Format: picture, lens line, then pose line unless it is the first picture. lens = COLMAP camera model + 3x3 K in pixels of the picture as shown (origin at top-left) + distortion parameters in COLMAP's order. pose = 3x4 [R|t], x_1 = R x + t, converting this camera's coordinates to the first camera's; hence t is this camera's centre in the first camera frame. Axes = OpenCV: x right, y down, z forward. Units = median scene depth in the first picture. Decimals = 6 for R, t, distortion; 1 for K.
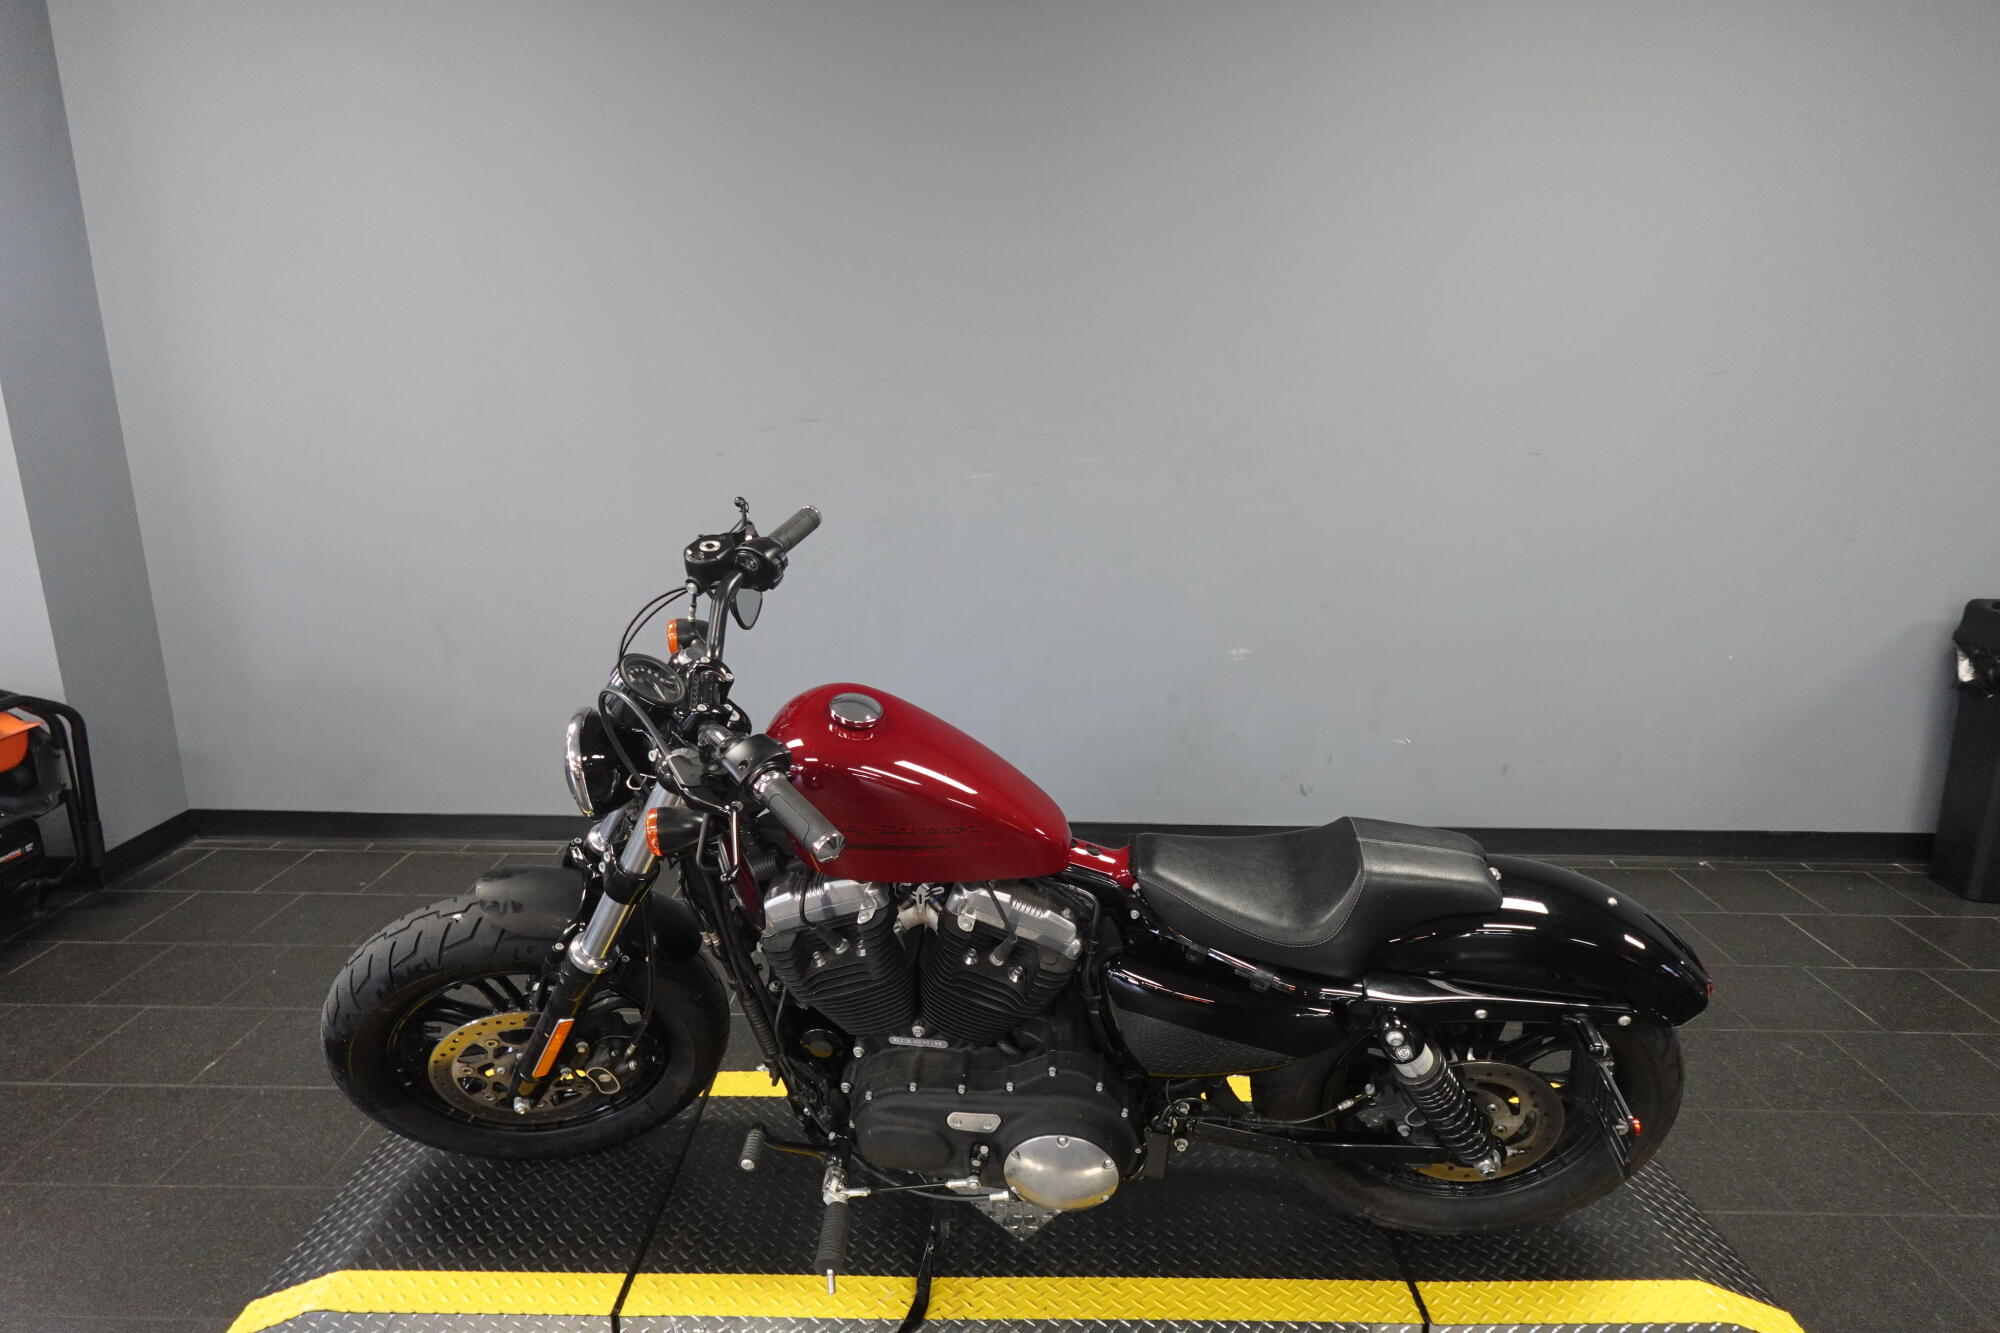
lens RADIAL K [[1133.5, 0, 1009.1], [0, 1133.5, 664.5], [0, 0, 1]] dist [0.004188, -0.002450]
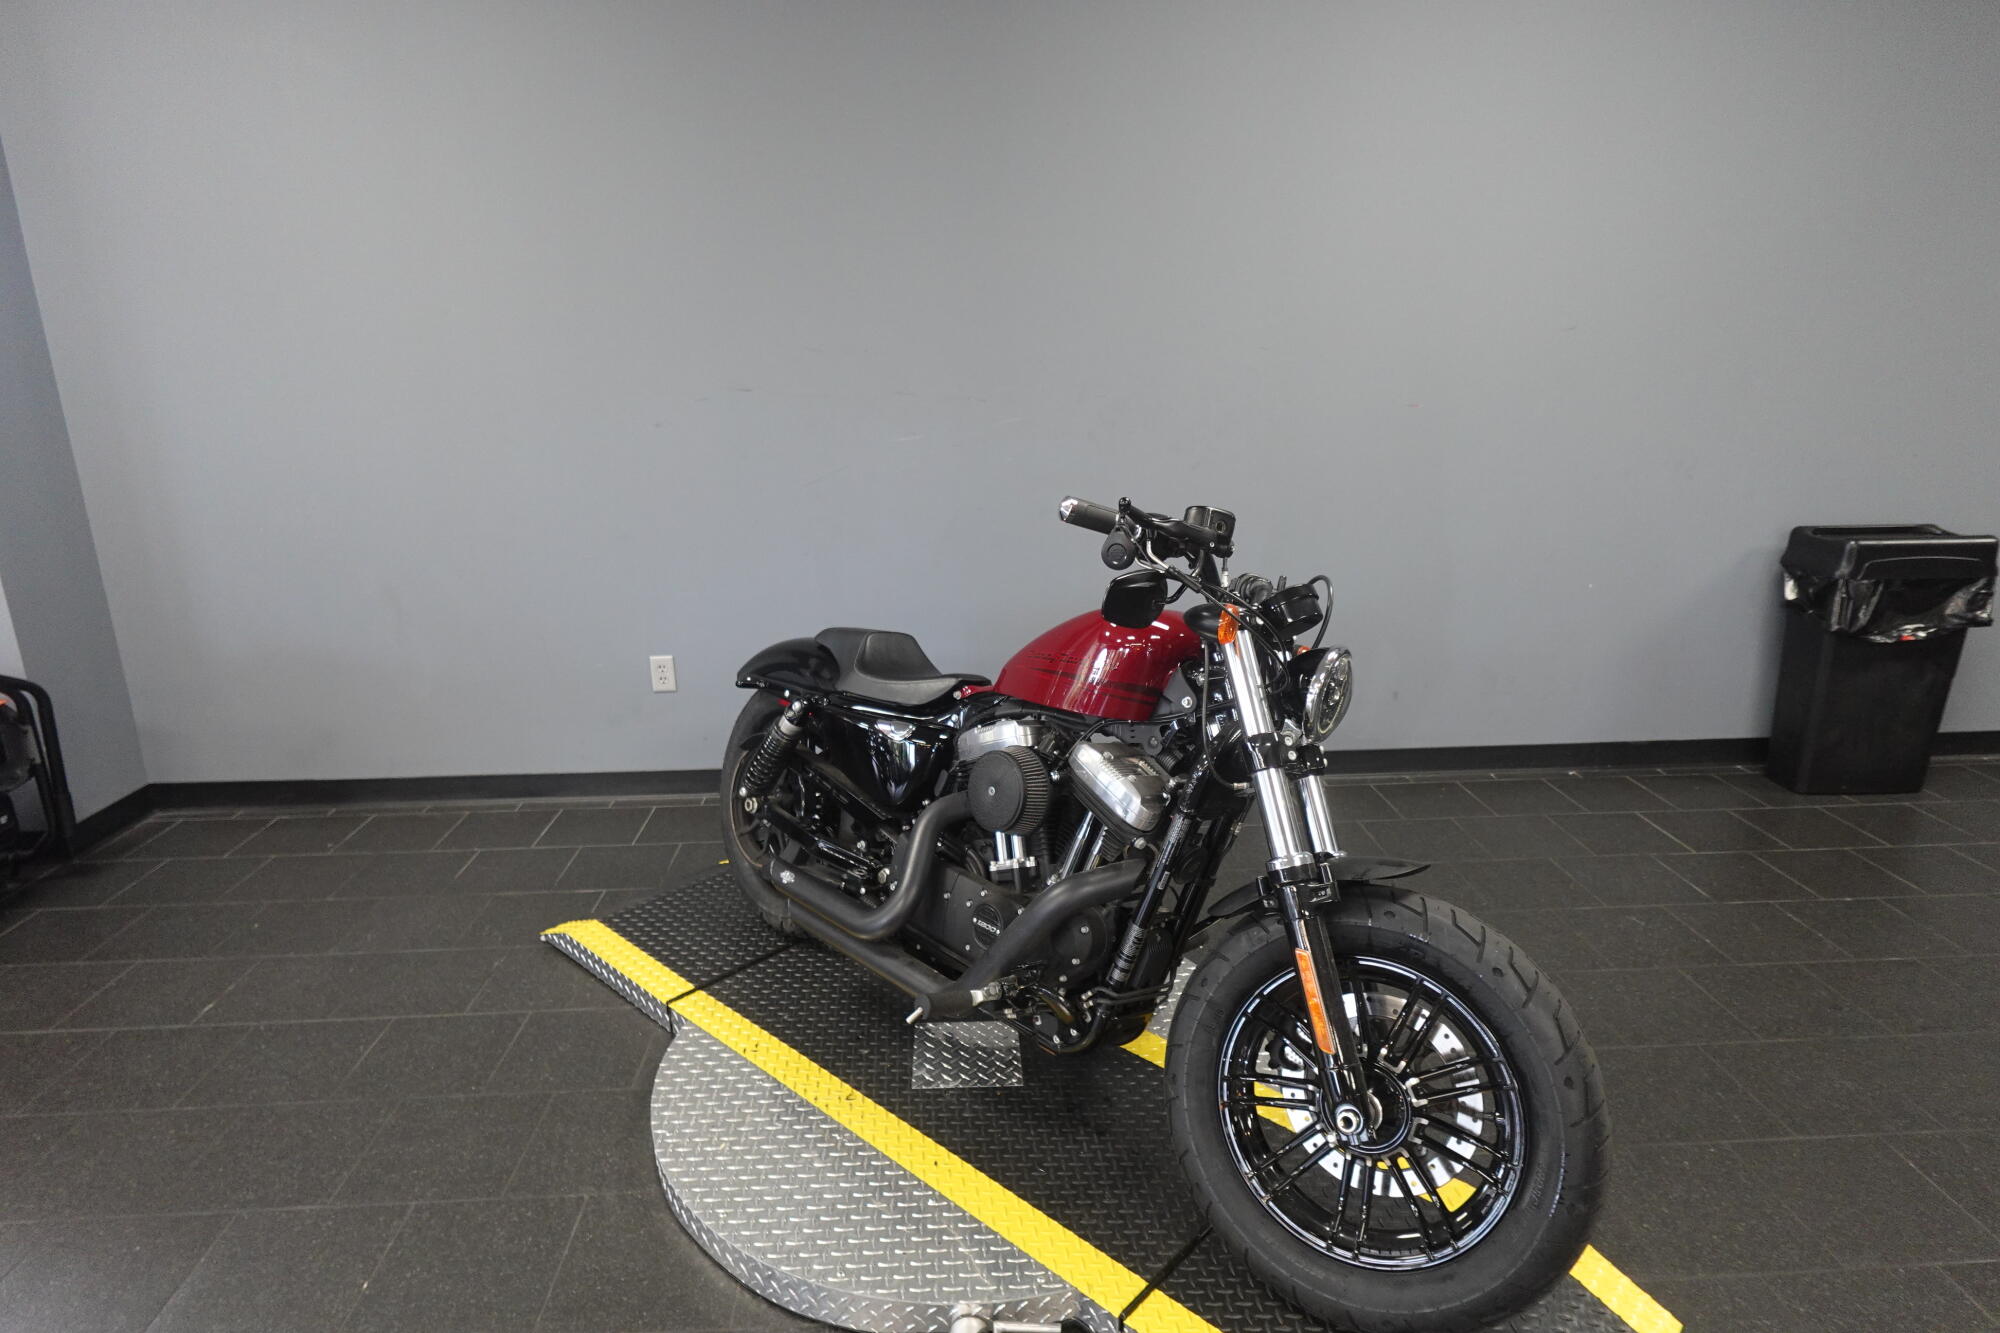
lens RADIAL K [[1131.9, 0, 1008.8], [0, 1131.9, 664.9], [0, 0, 1]] dist [0.003012, -0.001662]
pose [[0.997502, -0.037043, 0.060146, -0.002487], [0.035358, 0.998958, 0.028840, 0.021167], [-0.061151, -0.026641, 0.997773, -0.083993]]
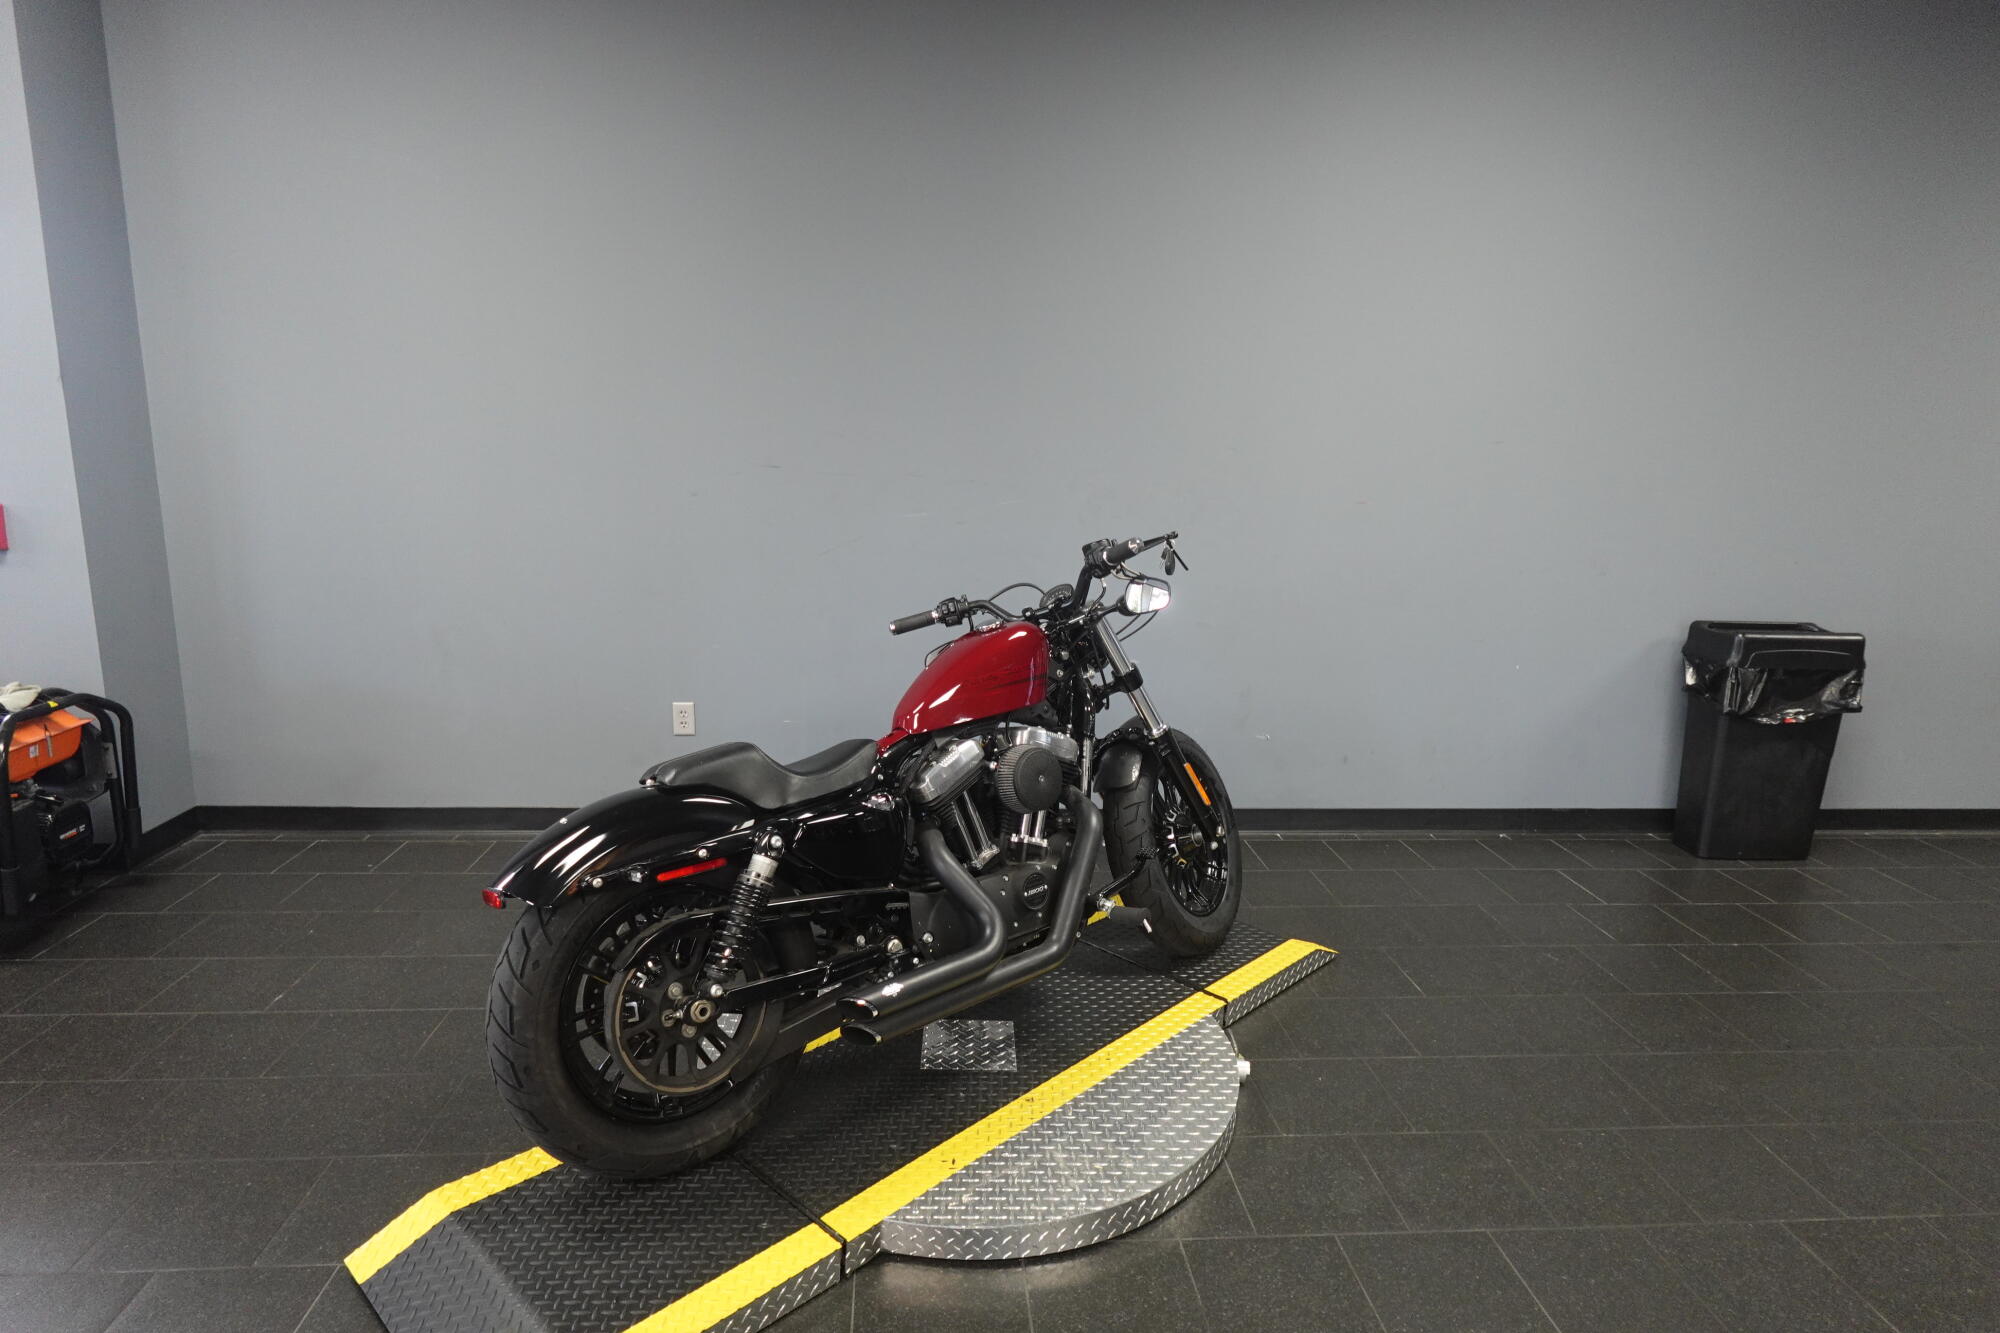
lens RADIAL K [[1133.5, 0, 1009.1], [0, 1133.5, 664.5], [0, 0, 1]] dist [0.004188, -0.002450]
pose [[0.995424, 0.000263, 0.095561, -0.046930], [0.003964, 0.999022, -0.044045, 0.049353], [-0.095479, 0.044222, 0.994449, -0.215596]]
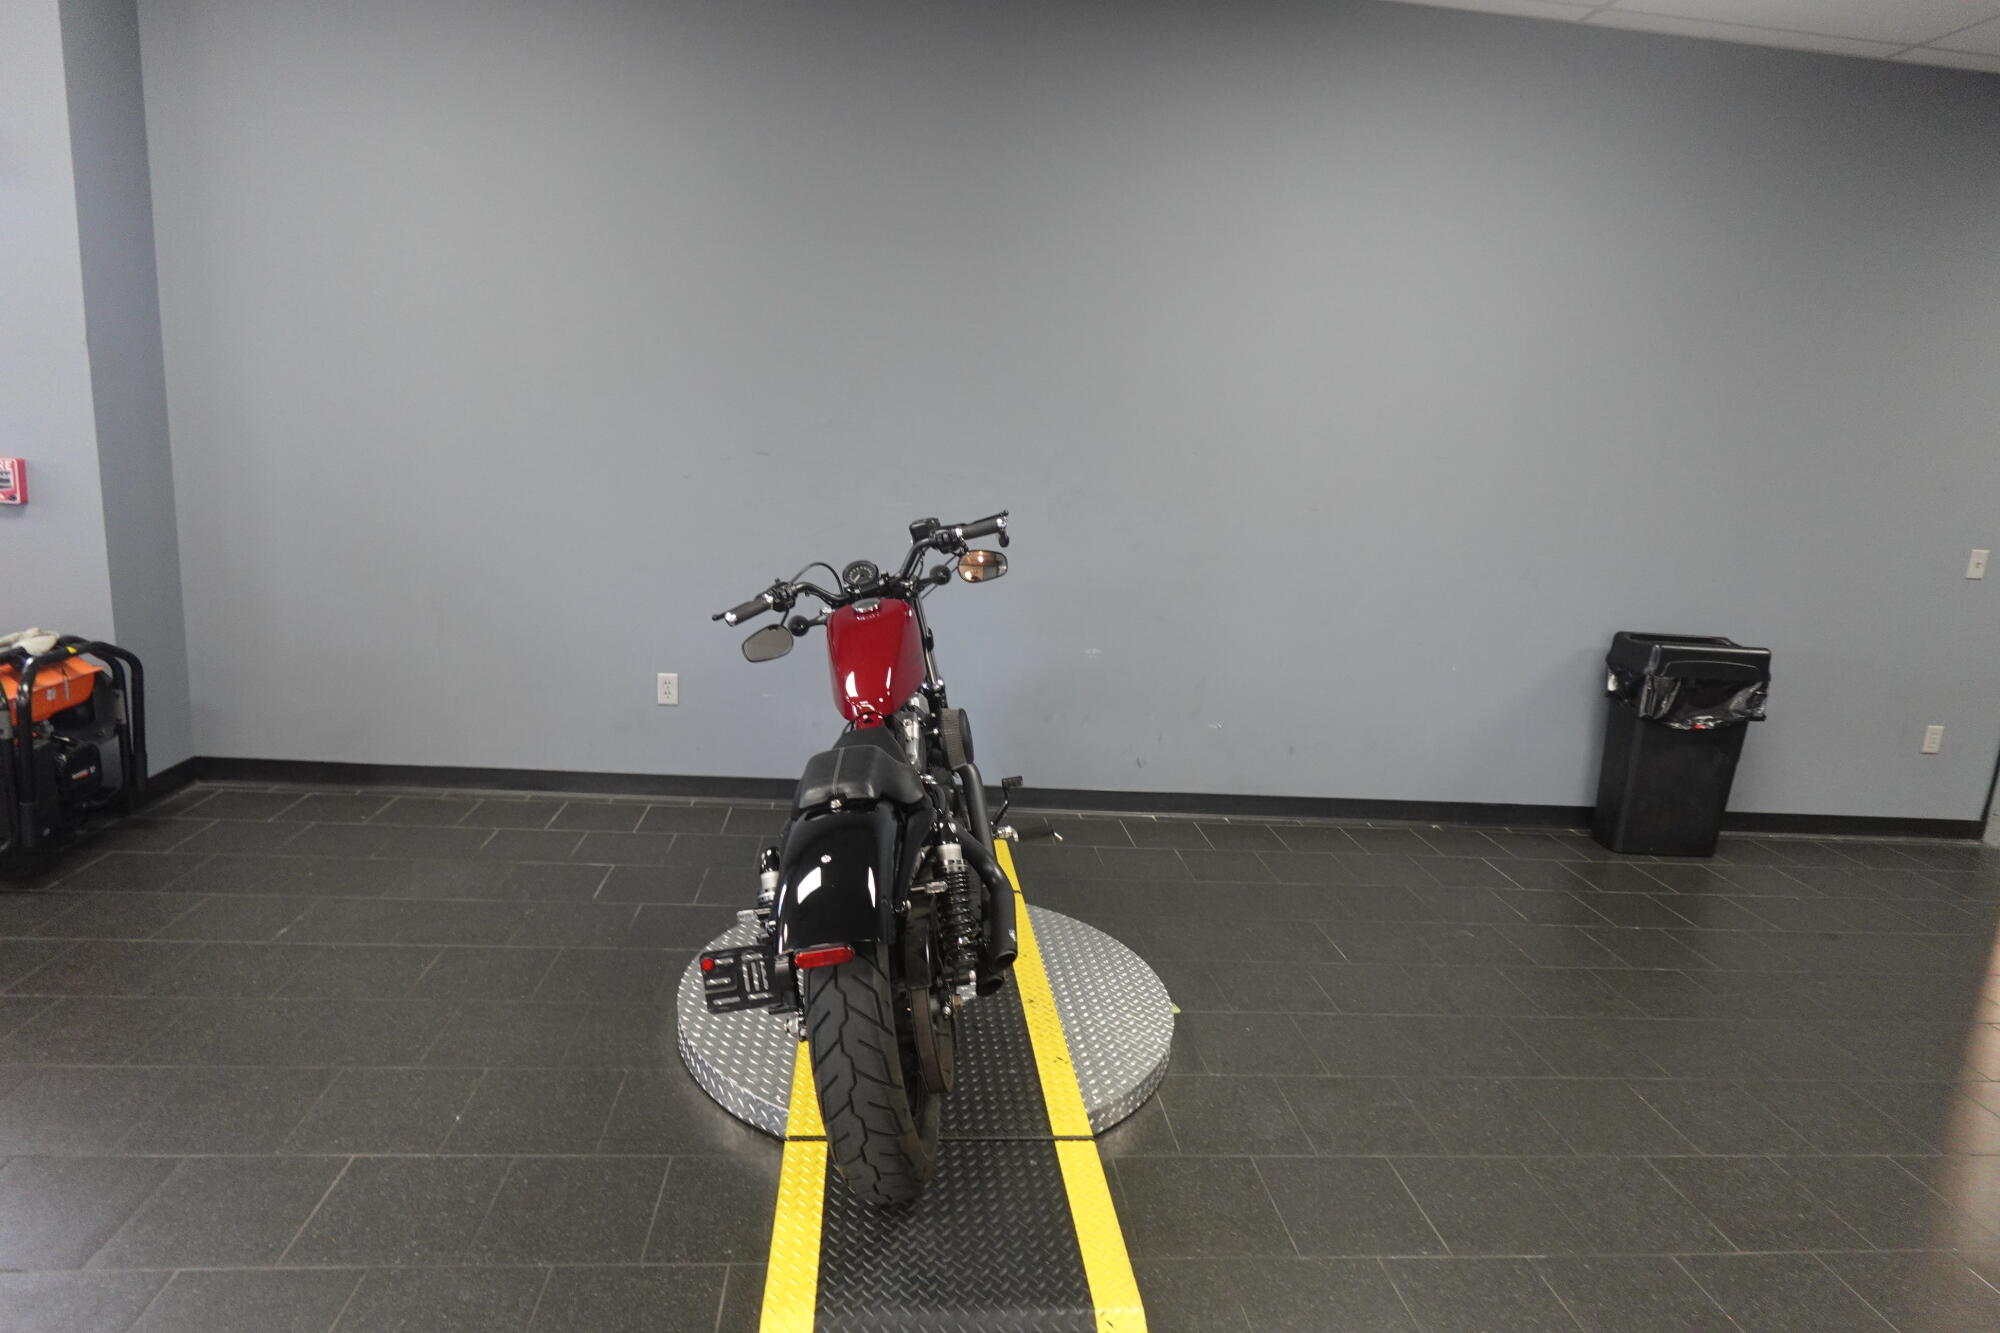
lens RADIAL K [[1133.5, 0, 1009.1], [0, 1133.5, 664.5], [0, 0, 1]] dist [0.004188, -0.002450]
pose [[0.991896, 0.035325, 0.122043, -0.053486], [-0.030173, 0.998584, -0.043805, 0.071048], [-0.123417, 0.039767, 0.991558, -0.296056]]
